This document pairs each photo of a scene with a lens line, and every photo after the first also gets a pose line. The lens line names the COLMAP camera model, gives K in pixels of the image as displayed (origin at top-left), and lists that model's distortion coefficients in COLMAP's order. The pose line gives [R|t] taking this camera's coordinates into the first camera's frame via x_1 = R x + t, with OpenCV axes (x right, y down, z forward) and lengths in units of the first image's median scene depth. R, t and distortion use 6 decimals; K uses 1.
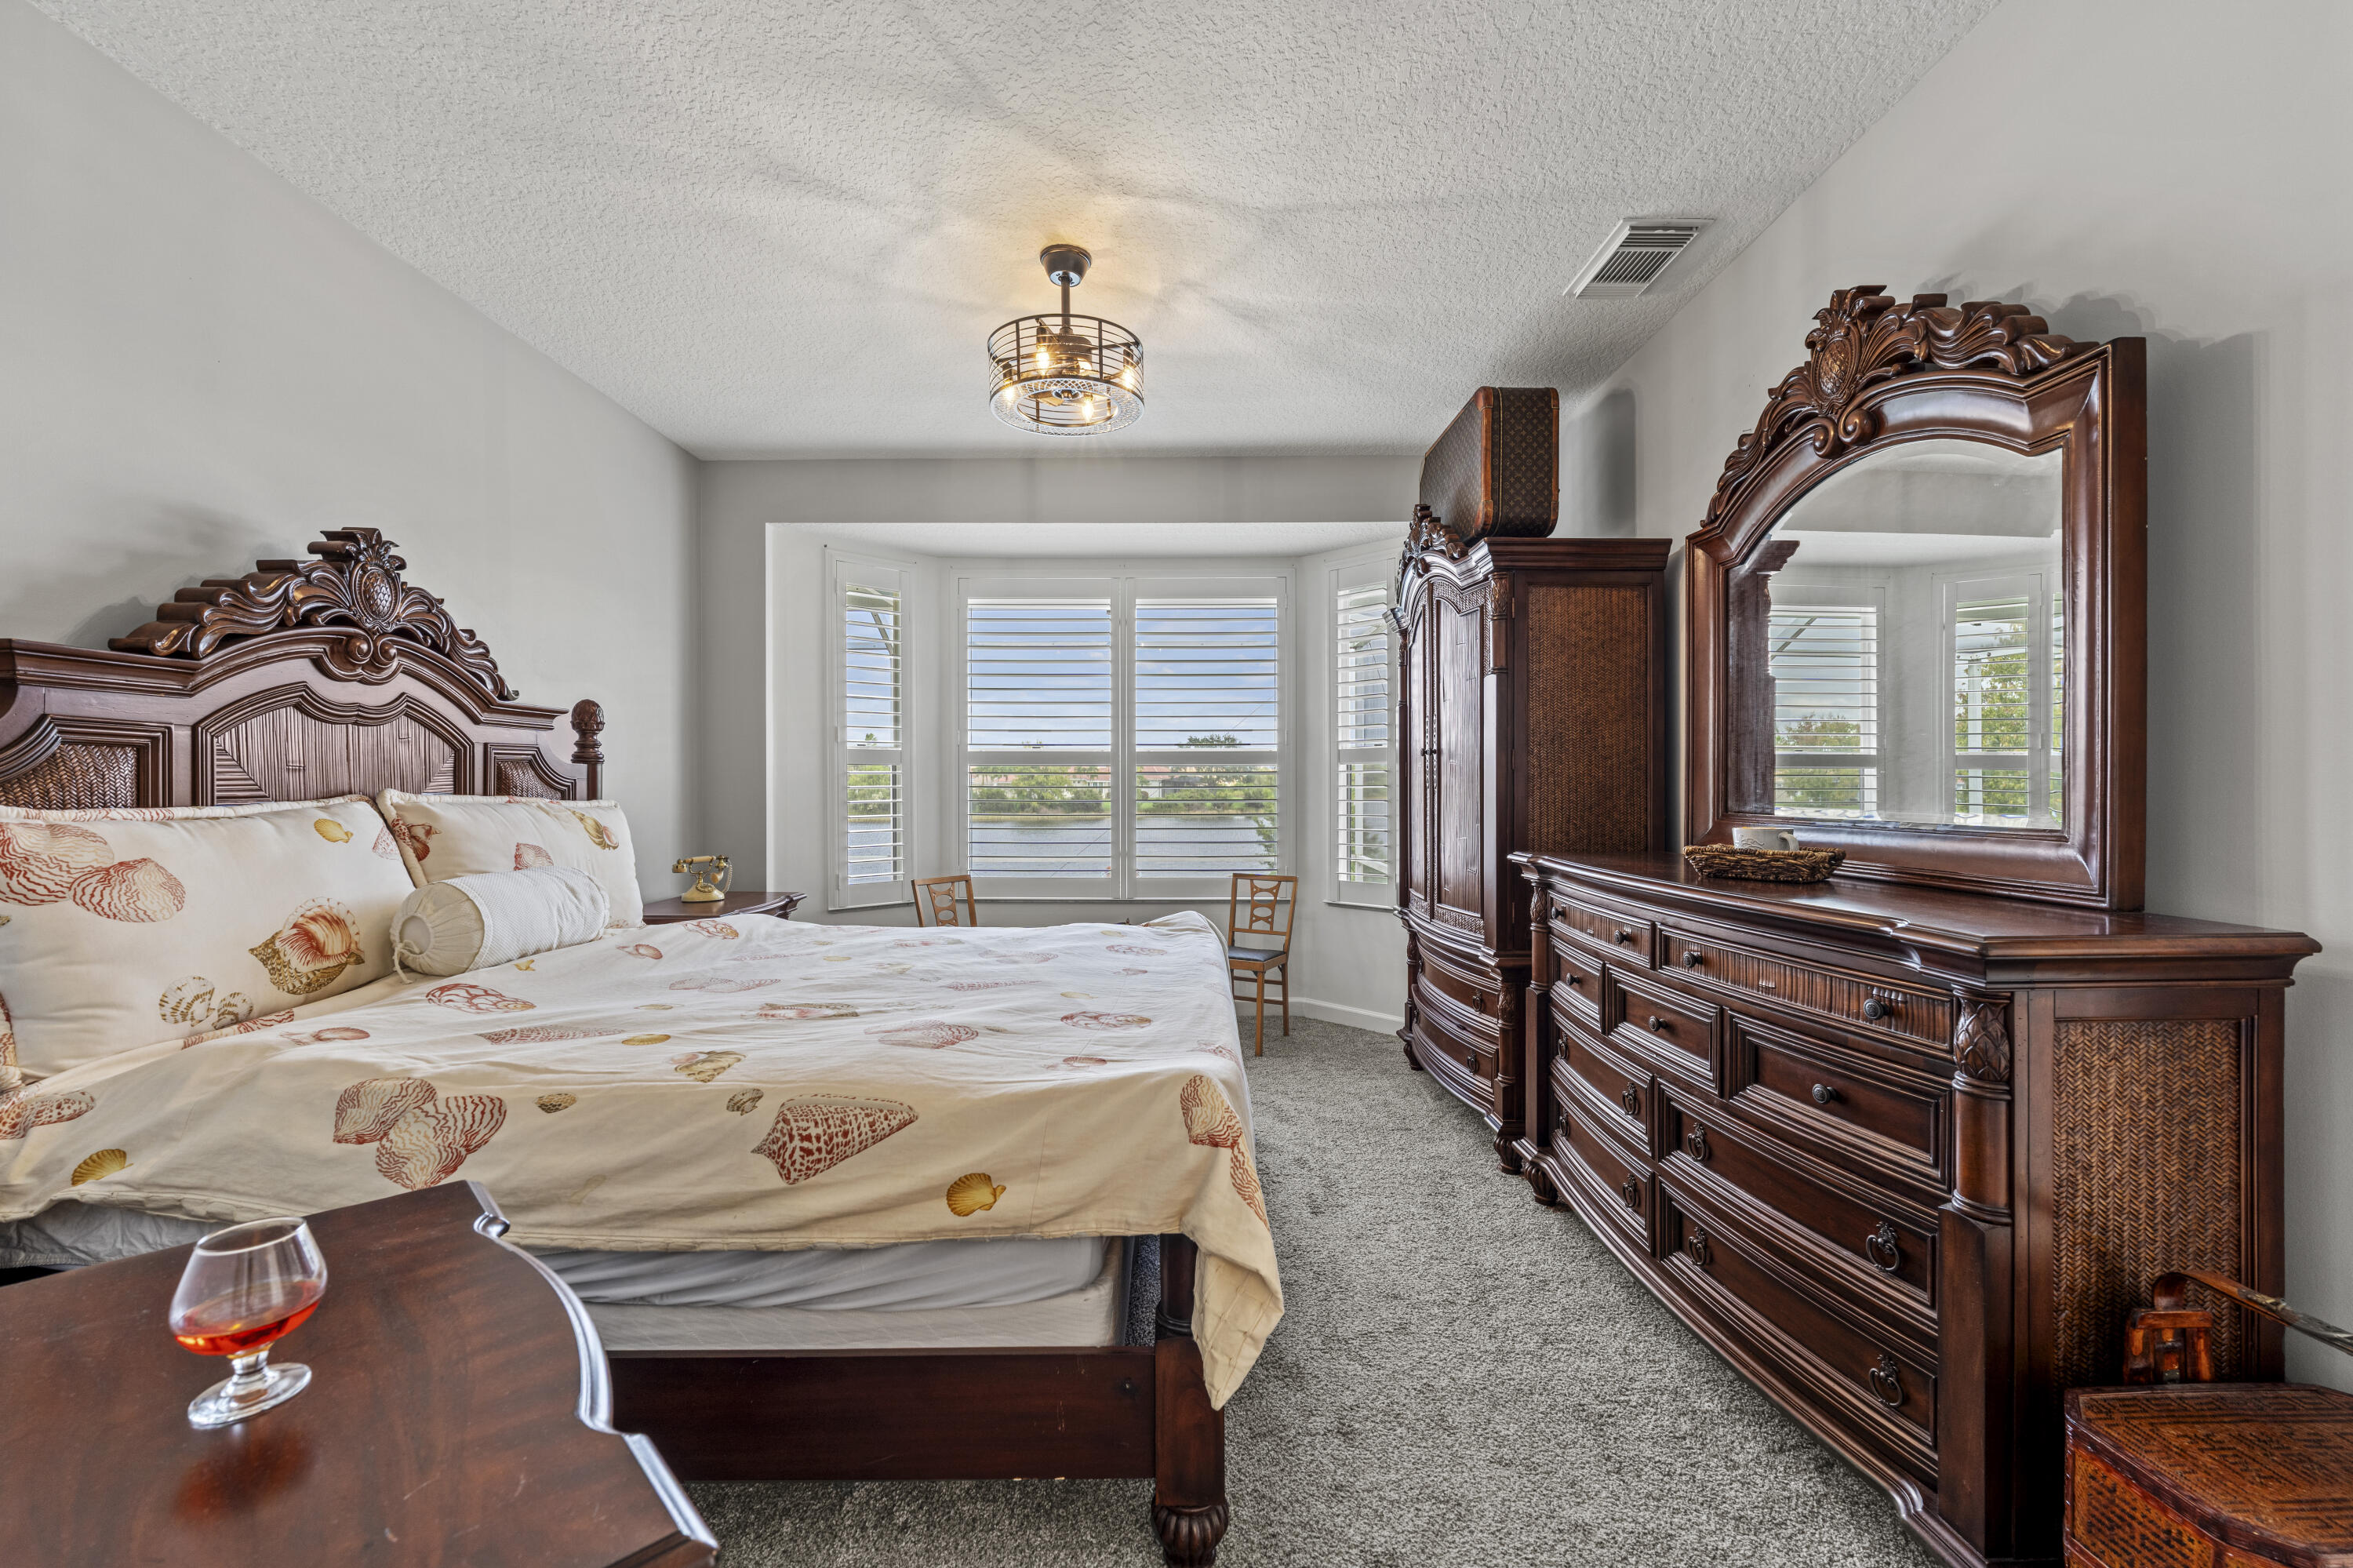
lens RADIAL K [[950.5, 0, 1185.2], [0, 950.5, 788.4], [0, 0, 1]] dist [0.000756, -0.000614]
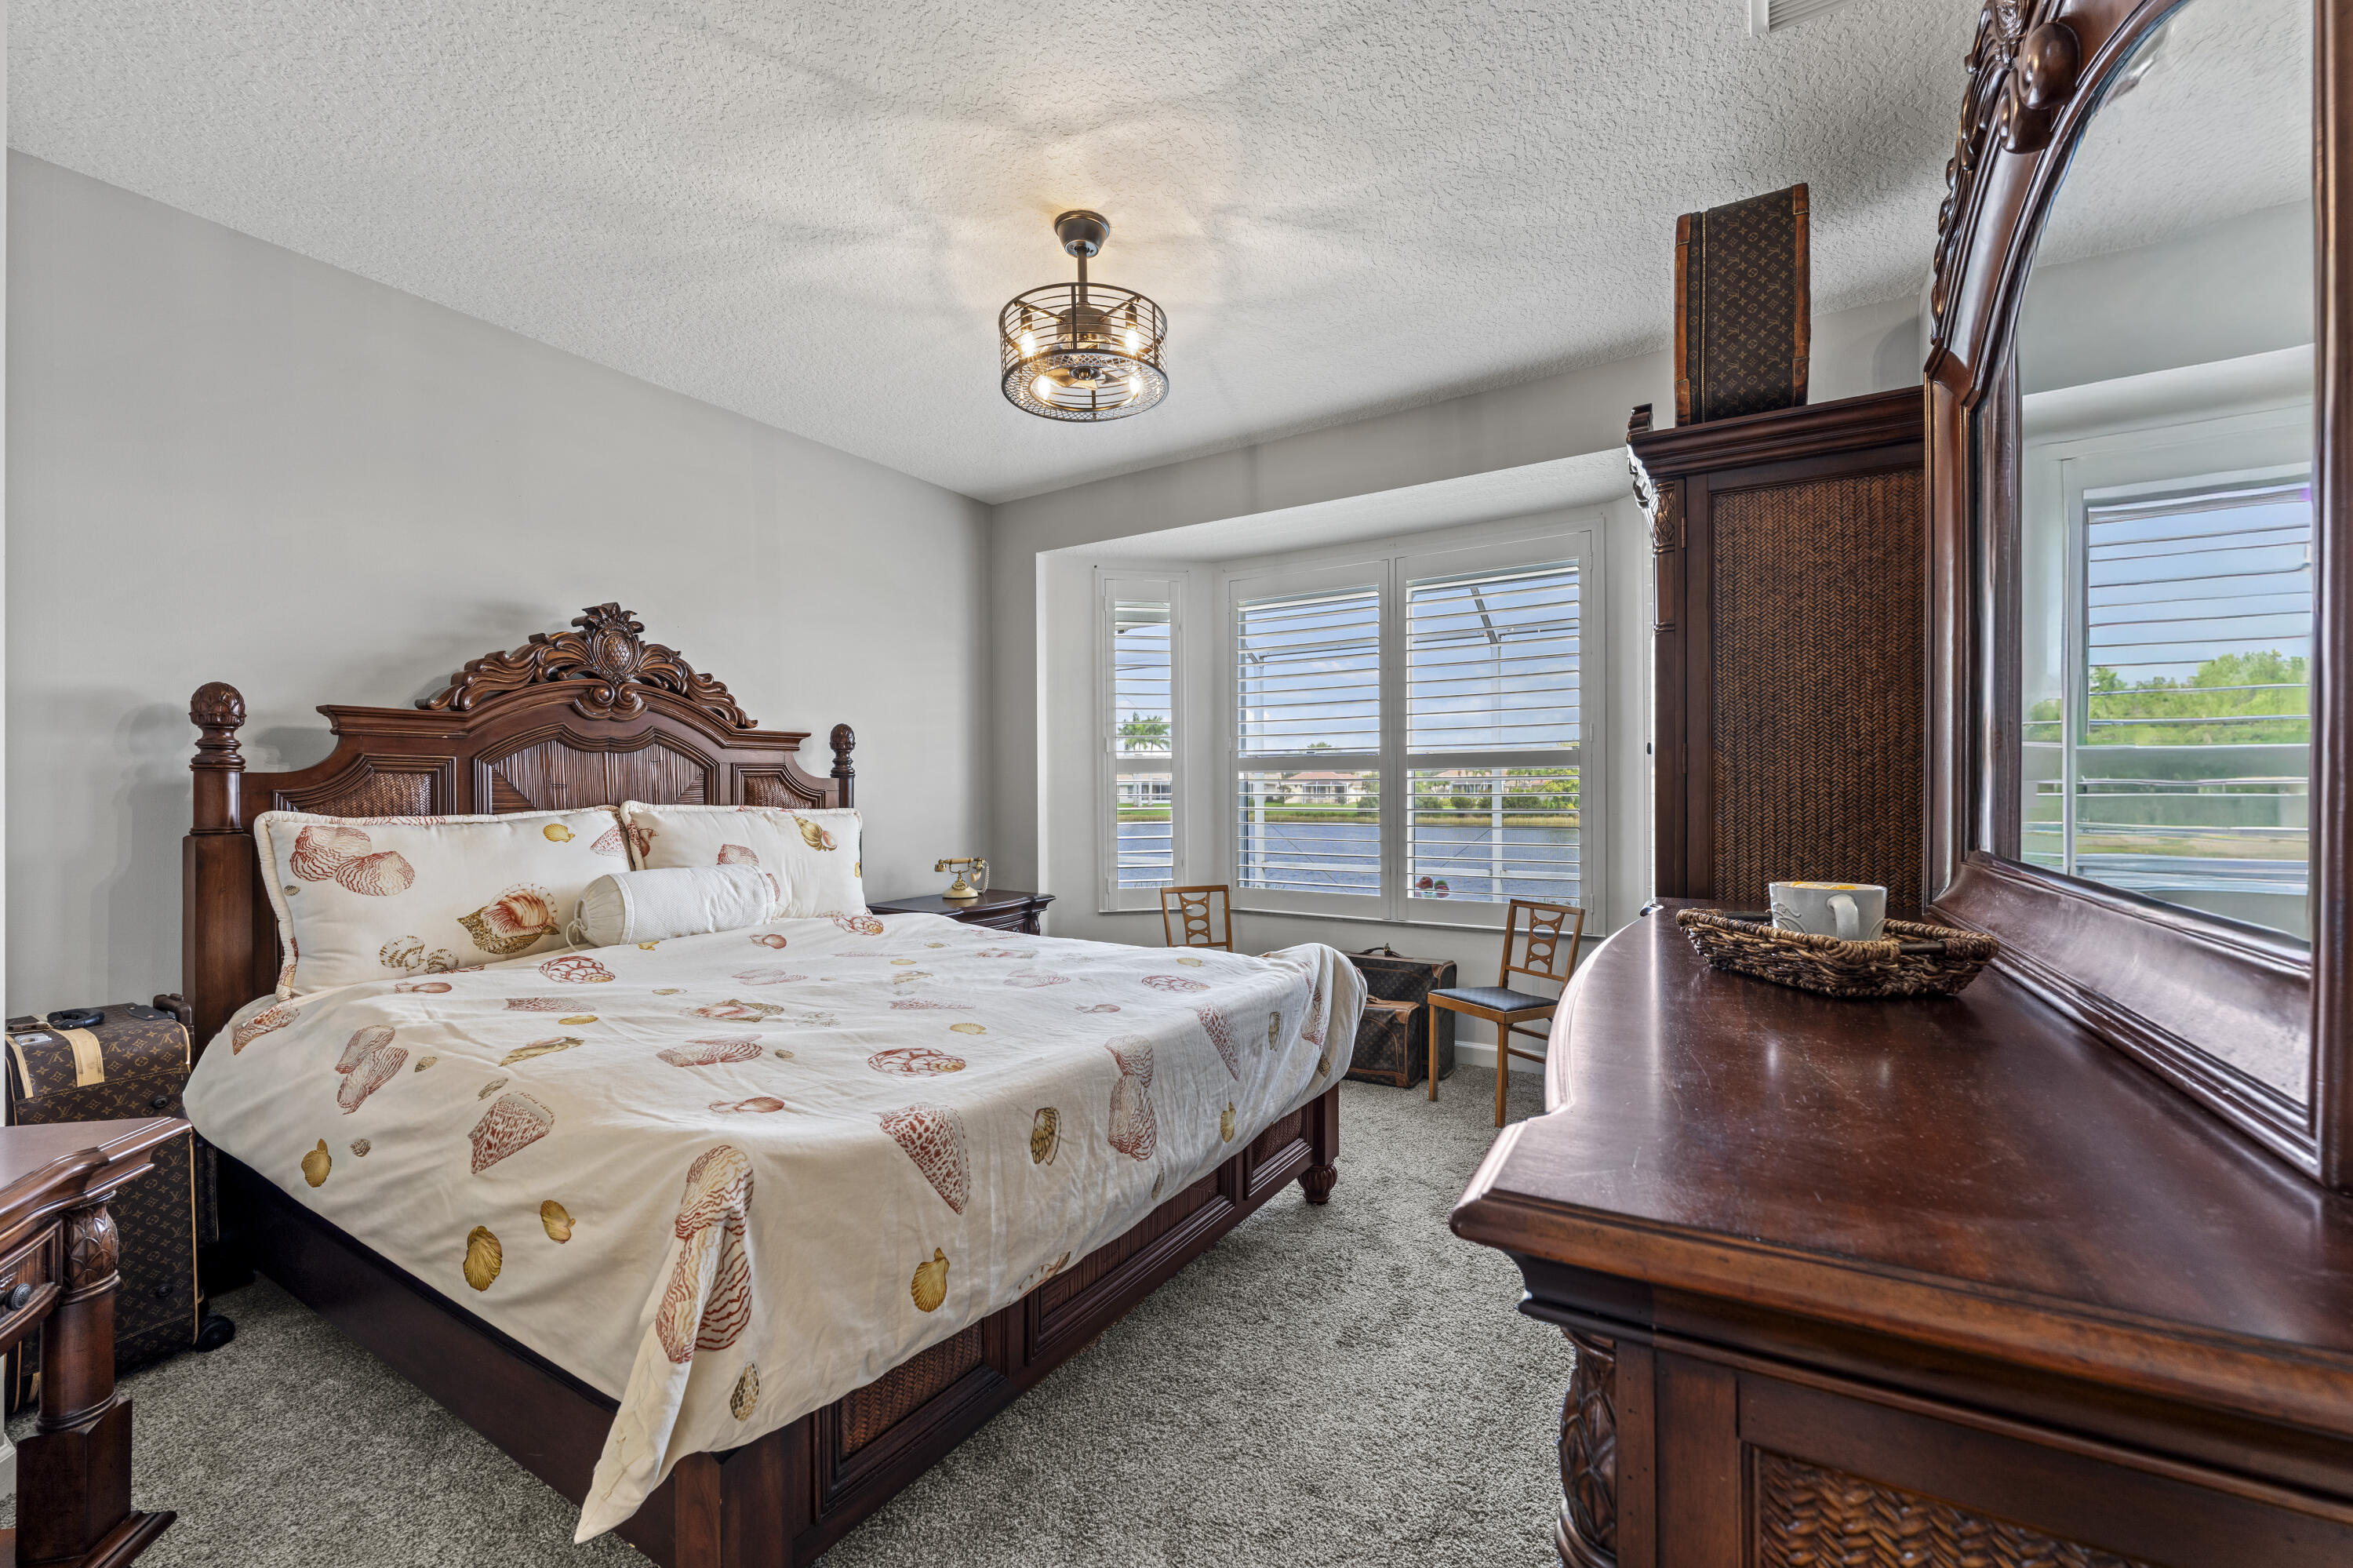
lens RADIAL K [[950.5, 0, 1175.7], [0, 950.5, 793.8], [0, 0, 1]] dist [0.000756, -0.000614]
pose [[0.845940, -0.001023, -0.533277, 0.441404], [0.002988, 0.999992, 0.002823, -0.009398], [0.533269, -0.003982, 0.845936, 0.264674]]
